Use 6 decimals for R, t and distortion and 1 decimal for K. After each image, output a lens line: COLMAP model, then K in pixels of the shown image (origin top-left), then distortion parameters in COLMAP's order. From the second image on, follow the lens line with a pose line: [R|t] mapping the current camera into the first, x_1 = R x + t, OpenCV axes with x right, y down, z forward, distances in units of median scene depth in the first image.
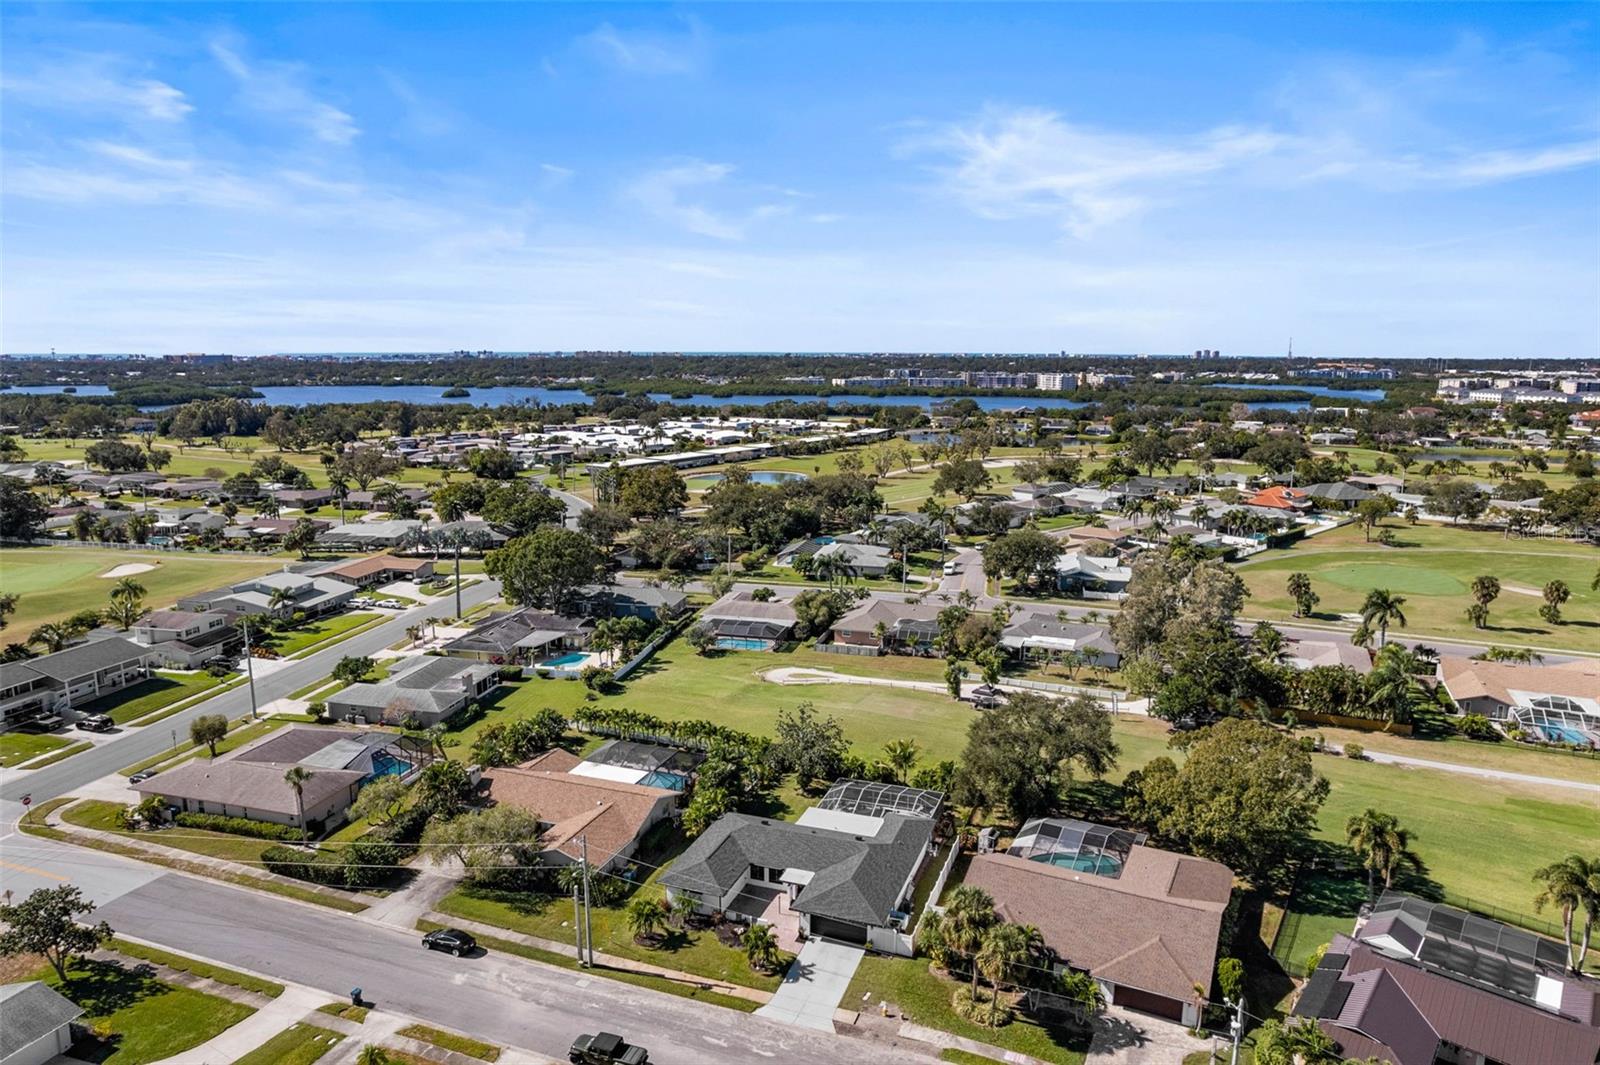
lens RADIAL K [[1028.4, 0, 800.0], [0, 1028.4, 532.5], [0, 0, 1]] dist [-0.084999, 0.084053]
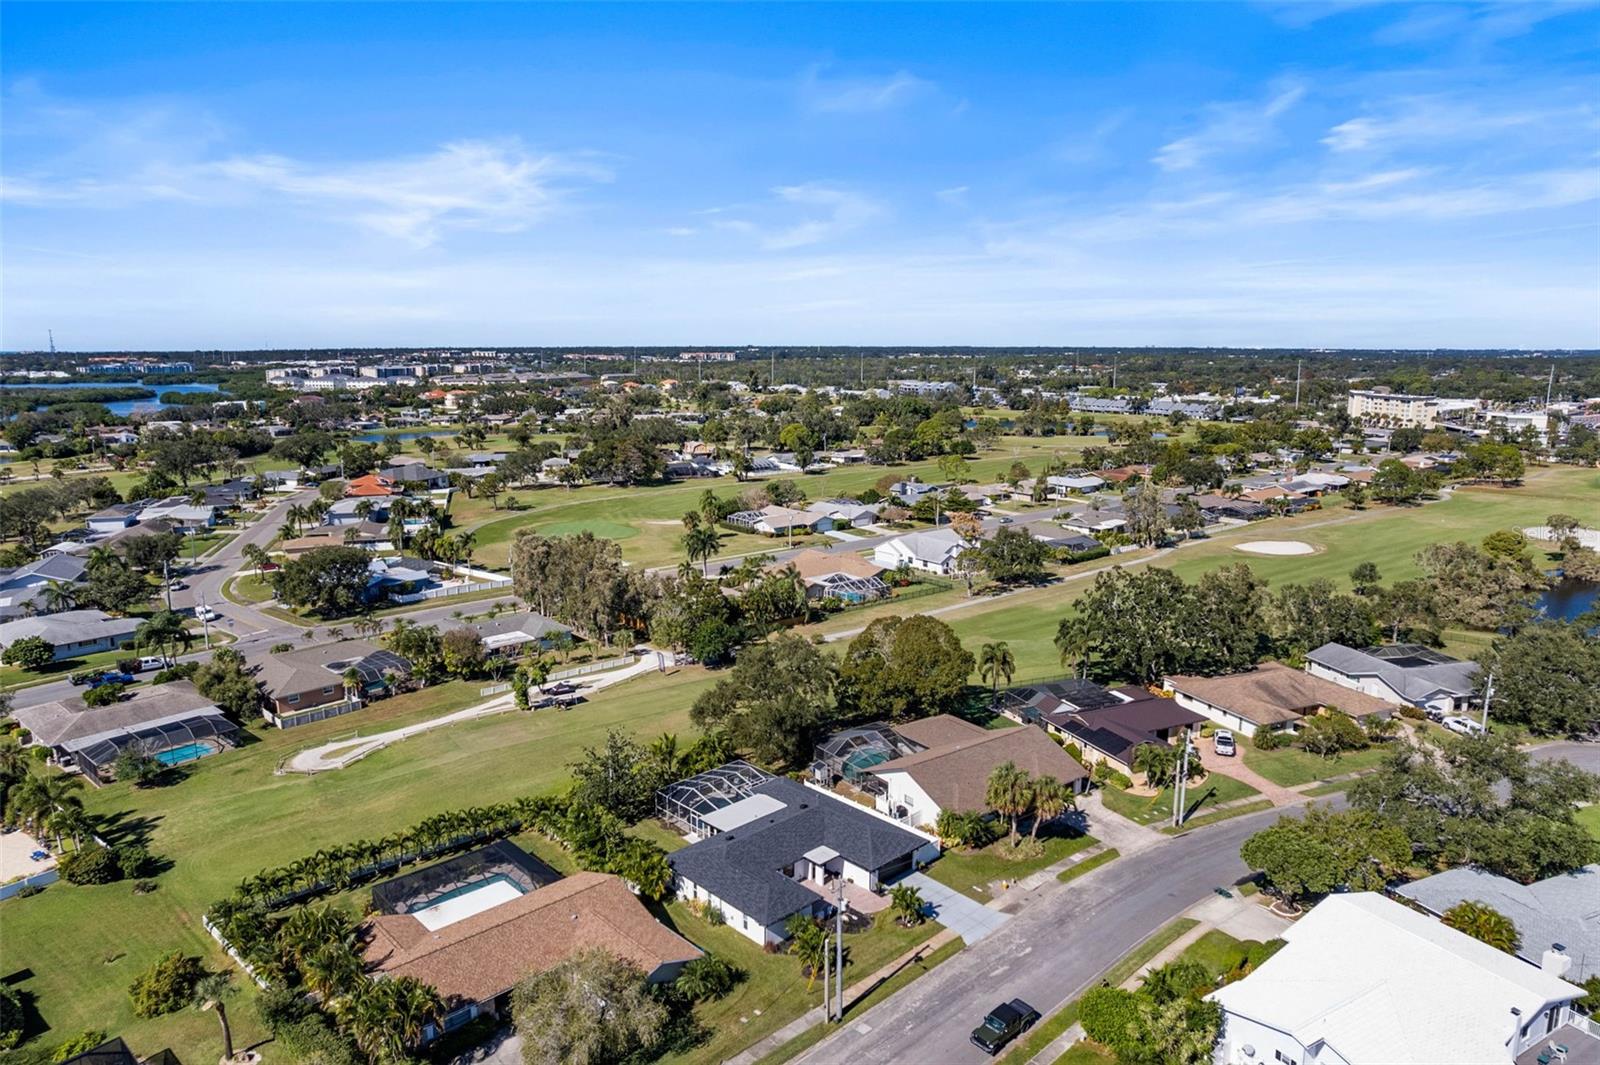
lens RADIAL K [[1028.4, 0, 800.0], [0, 1028.4, 532.5], [0, 0, 1]] dist [-0.084999, 0.084053]
pose [[0.446492, -0.166173, 0.879222, -0.667772], [0.160184, 0.981575, 0.104173, -0.071046], [-0.880333, 0.094325, 0.464883, 0.396826]]
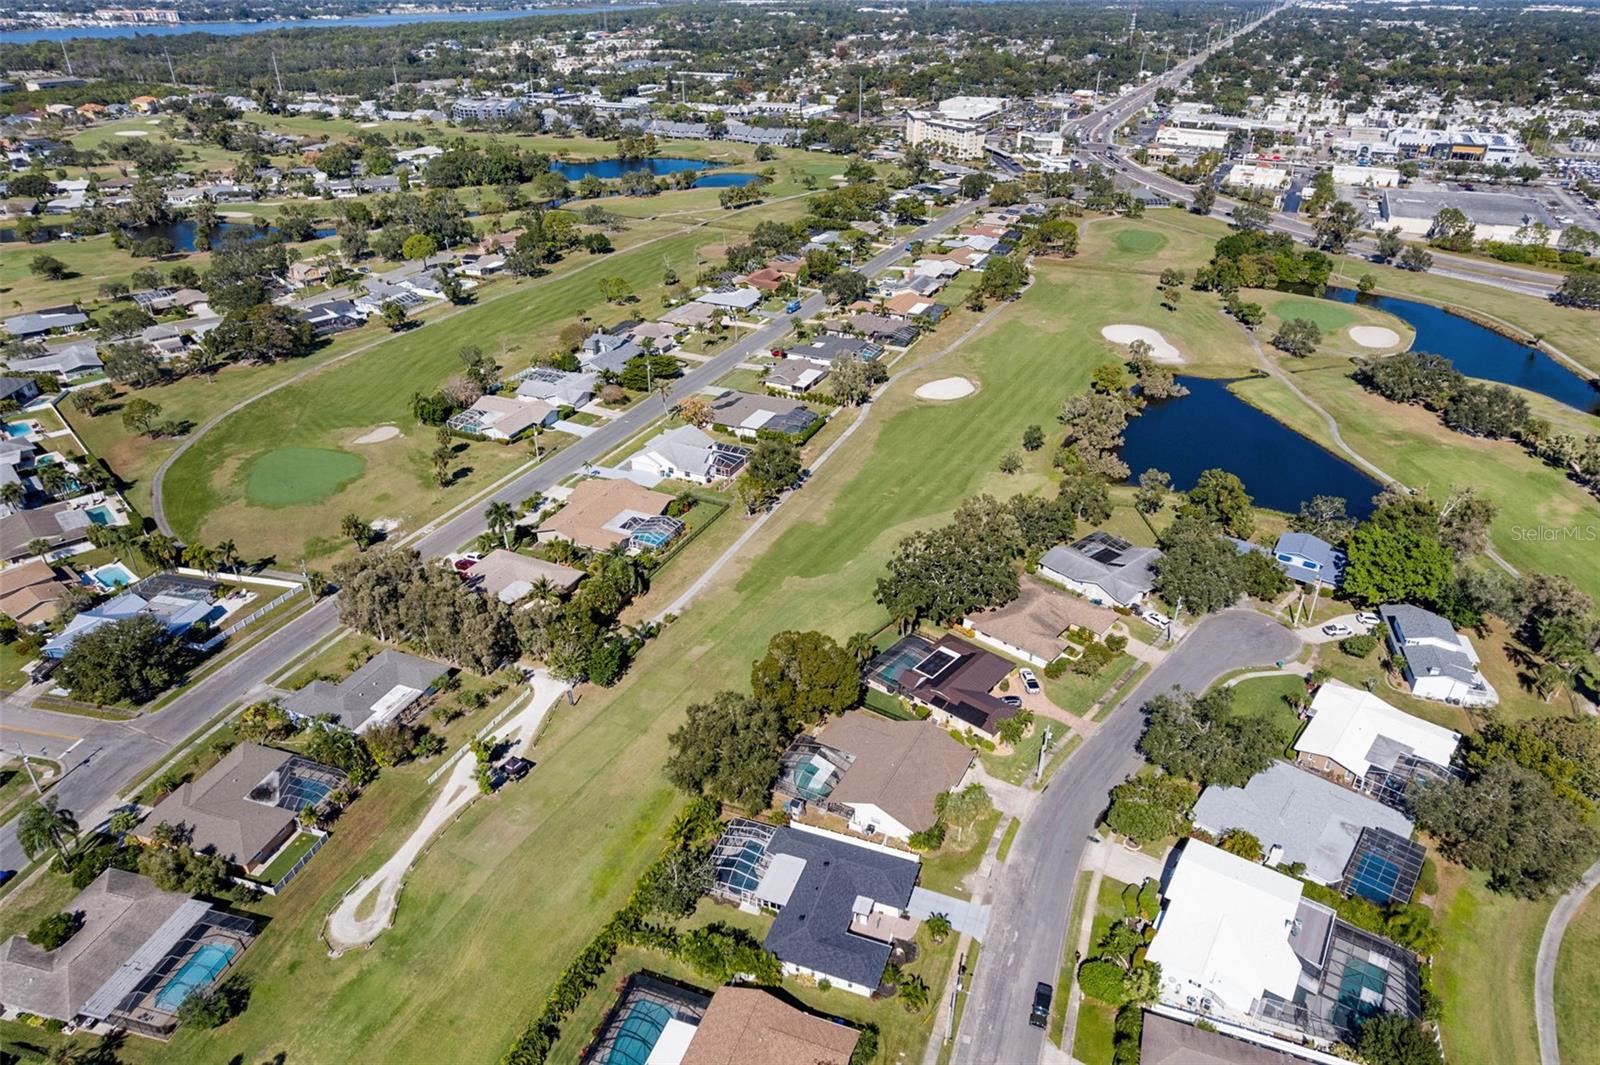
lens RADIAL K [[1028.4, 0, 800.0], [0, 1028.4, 532.5], [0, 0, 1]] dist [-0.084999, 0.084053]
pose [[0.007910, -0.491896, 0.870618, -0.775616], [0.175771, 0.857773, 0.483042, -0.643286], [-0.984399, 0.149209, 0.093246, 0.678421]]
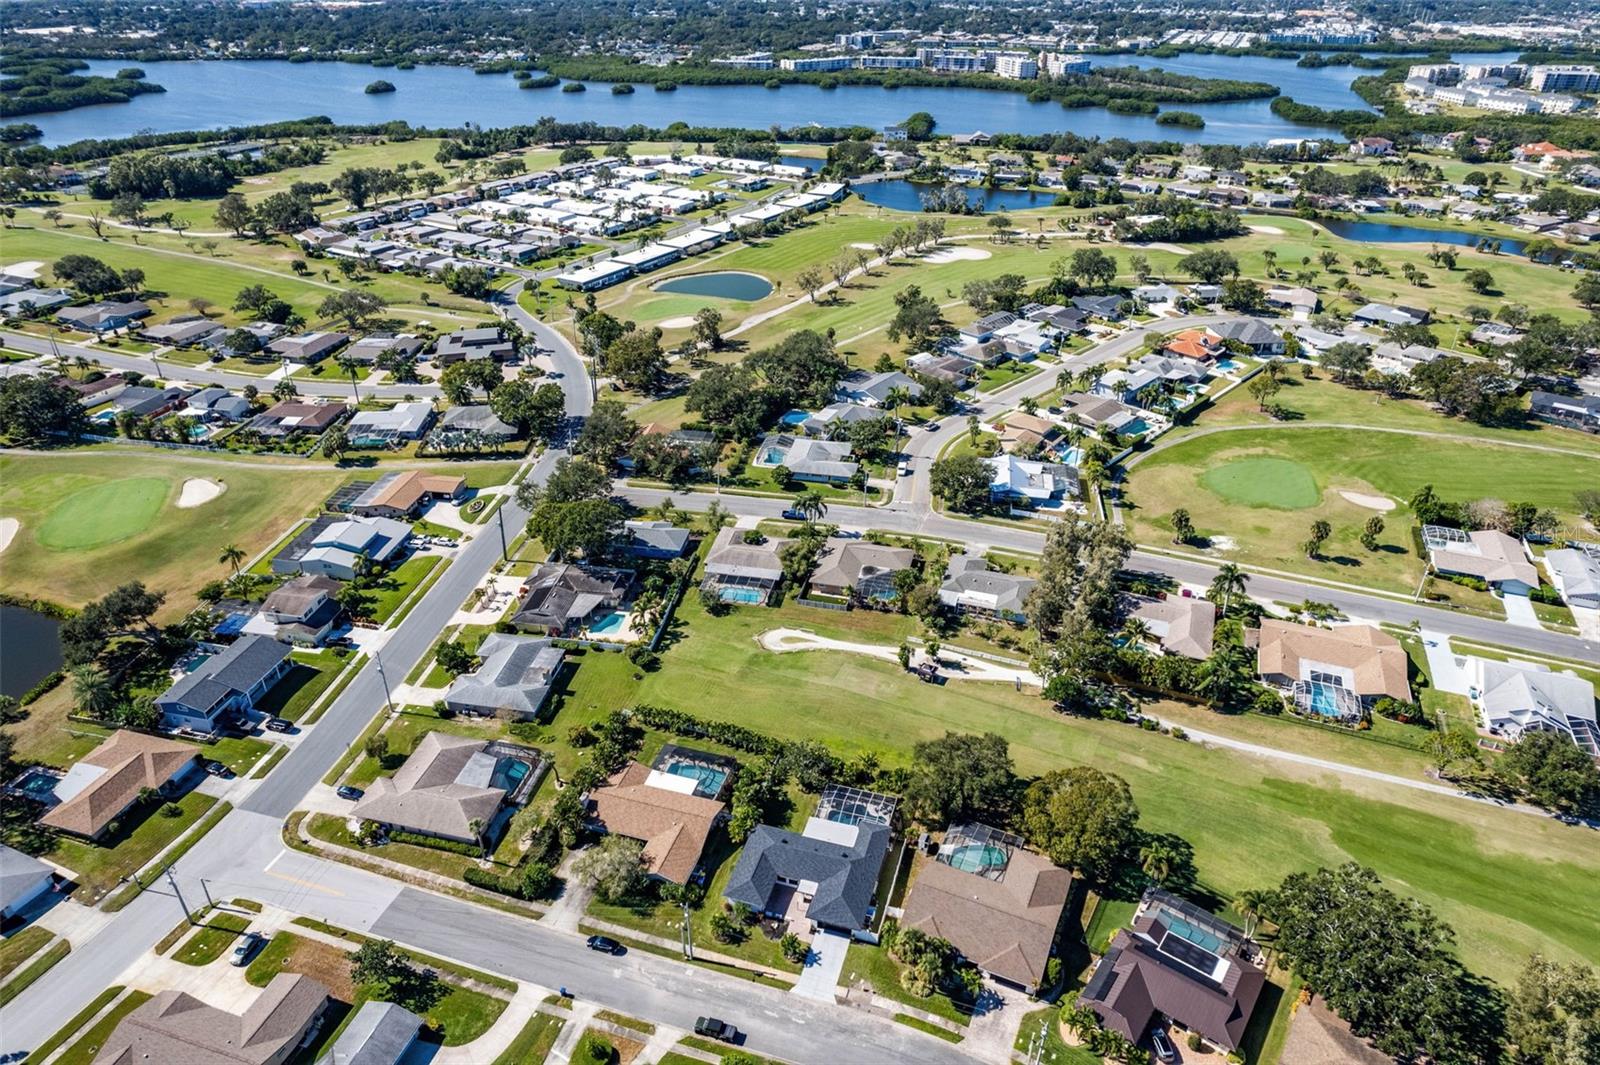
lens RADIAL K [[1028.4, 0, 800.0], [0, 1028.4, 532.5], [0, 0, 1]] dist [-0.084999, 0.084053]
pose [[0.998570, -0.020576, 0.049352, -0.065344], [0.002924, 0.942625, 0.333840, -0.580077], [-0.053389, -0.333219, 0.941337, -0.272280]]
